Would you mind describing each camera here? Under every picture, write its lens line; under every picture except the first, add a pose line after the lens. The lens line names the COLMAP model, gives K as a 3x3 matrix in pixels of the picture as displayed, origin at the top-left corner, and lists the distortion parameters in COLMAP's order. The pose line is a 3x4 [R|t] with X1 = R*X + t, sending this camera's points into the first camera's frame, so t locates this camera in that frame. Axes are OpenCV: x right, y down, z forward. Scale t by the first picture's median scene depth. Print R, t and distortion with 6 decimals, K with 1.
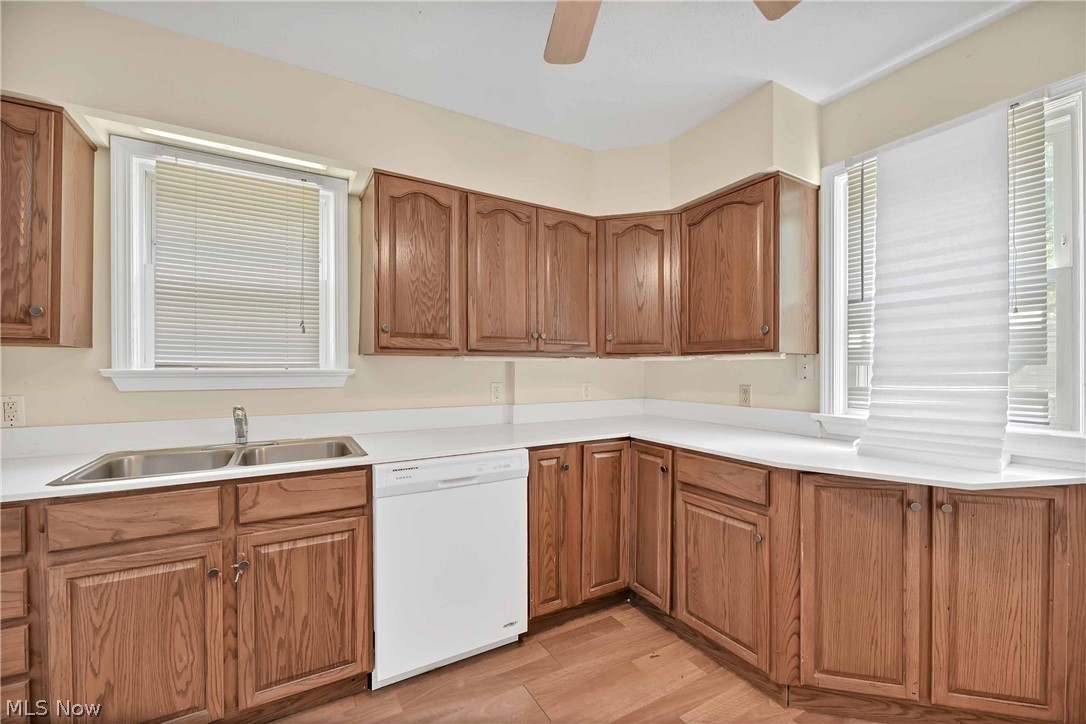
lens RADIAL K [[439.9, 0, 541.8], [0, 439.9, 369.5], [0, 0, 1]] dist [-0.006991, -0.002061]
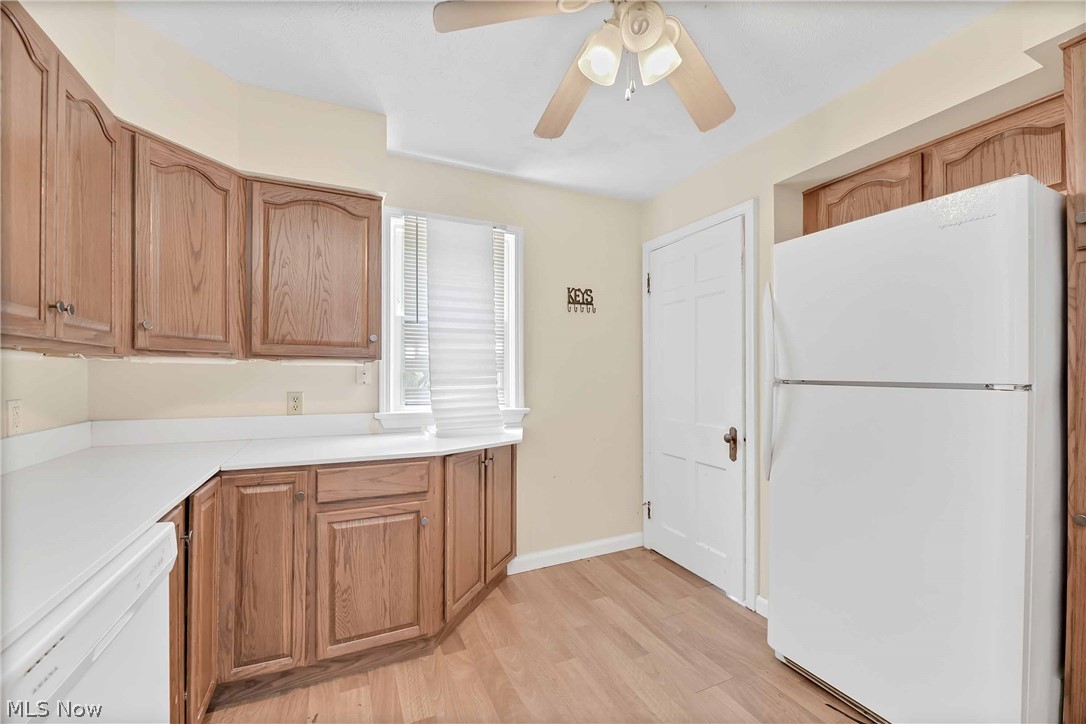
lens RADIAL K [[439.9, 0, 547.4], [0, 439.9, 371.1], [0, 0, 1]] dist [-0.006991, -0.002061]
pose [[0.084983, 0.007008, 0.996358, -0.538370], [-0.000269, 0.999975, -0.007010, -0.003108], [-0.996382, 0.000327, 0.084983, 0.486540]]
